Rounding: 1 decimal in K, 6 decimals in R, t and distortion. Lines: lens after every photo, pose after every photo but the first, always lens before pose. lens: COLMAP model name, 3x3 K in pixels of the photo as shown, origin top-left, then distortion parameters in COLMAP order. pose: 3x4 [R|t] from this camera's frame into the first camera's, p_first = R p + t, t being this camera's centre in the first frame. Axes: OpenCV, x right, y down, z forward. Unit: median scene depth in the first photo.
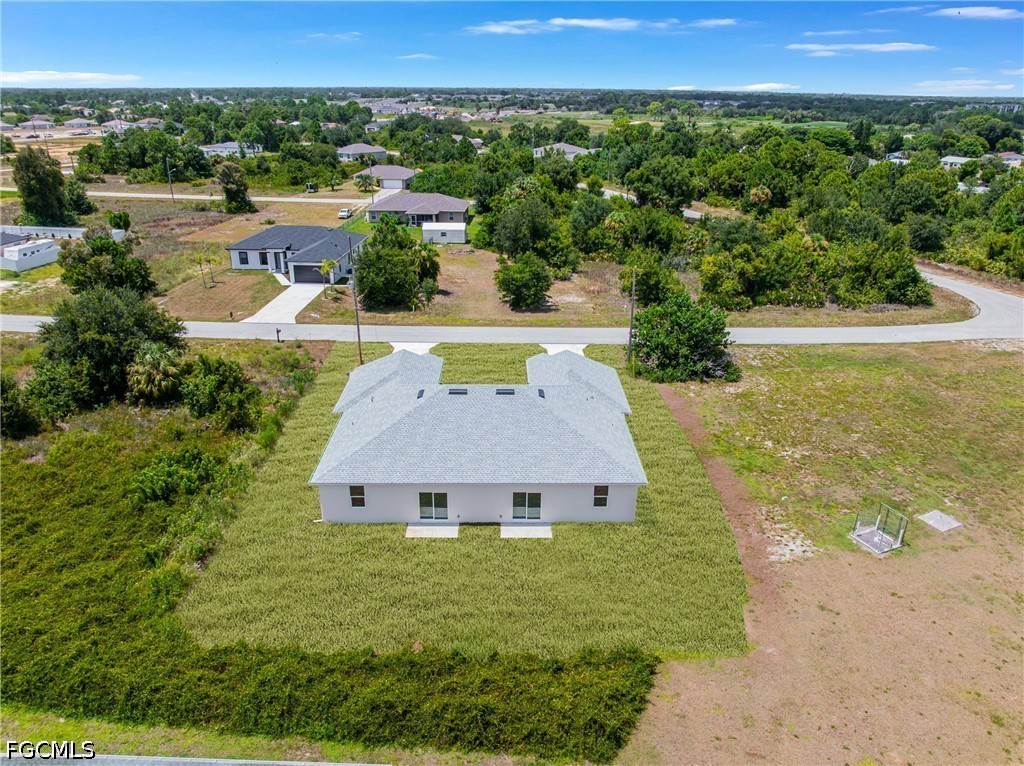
lens RADIAL K [[723.3, 0, 514.1], [0, 723.3, 379.8], [0, 0, 1]] dist [-0.037806, 0.000984]
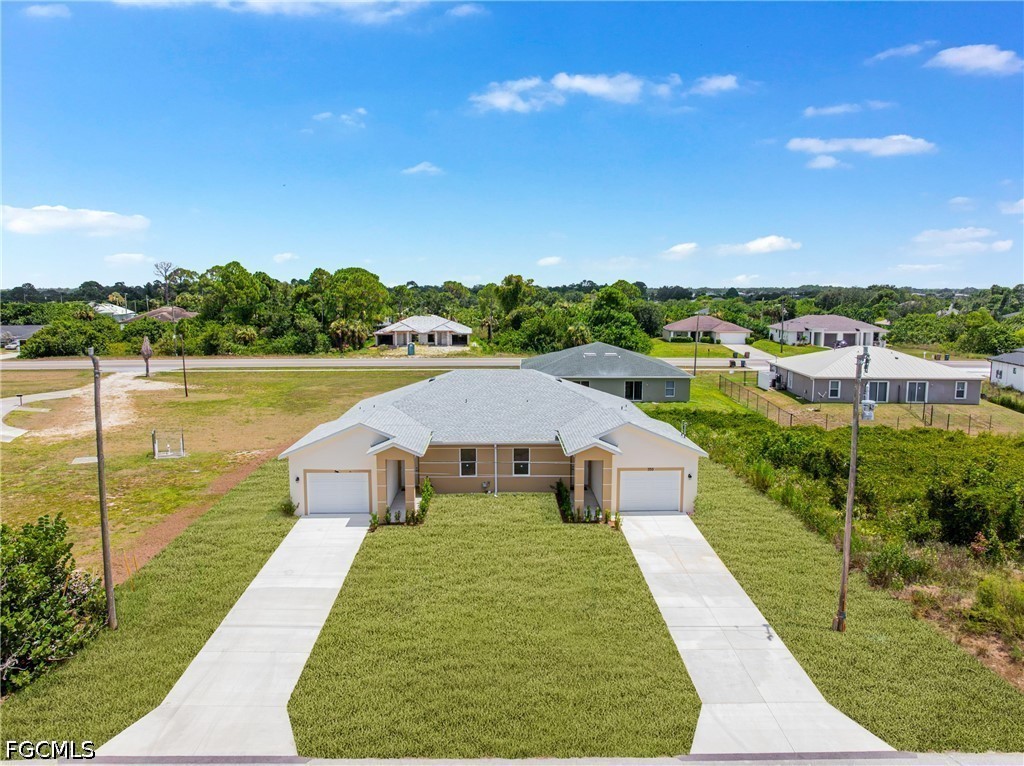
lens RADIAL K [[720.9, 0, 513.6], [0, 720.9, 380.2], [0, 0, 1]] dist [-0.037875, 0.000469]
pose [[-0.999936, -0.007301, -0.008636, -0.035841], [-0.010597, 0.871588, 0.490124, -0.261711], [0.003948, 0.490184, -0.871610, 1.070667]]
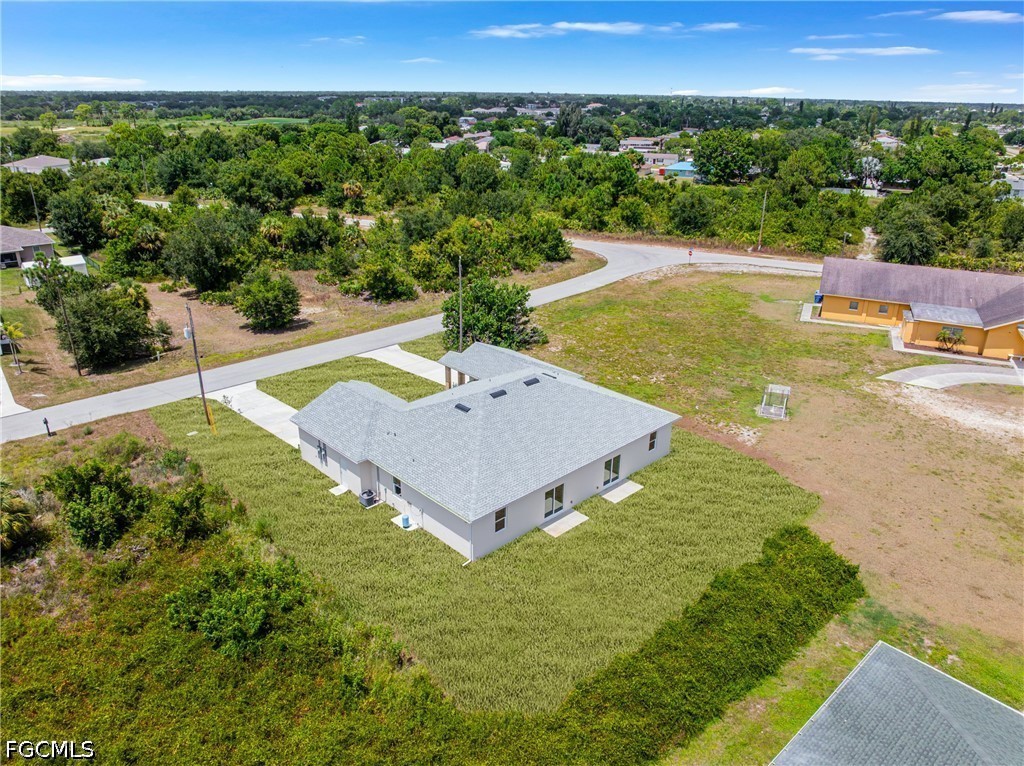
lens RADIAL K [[720.9, 0, 513.6], [0, 720.9, 380.2], [0, 0, 1]] dist [-0.037875, 0.000469]
pose [[0.729372, -0.255386, 0.634661, -0.395879], [0.252567, 0.962692, 0.097128, -0.053769], [-0.635788, 0.089452, 0.766662, 0.127657]]
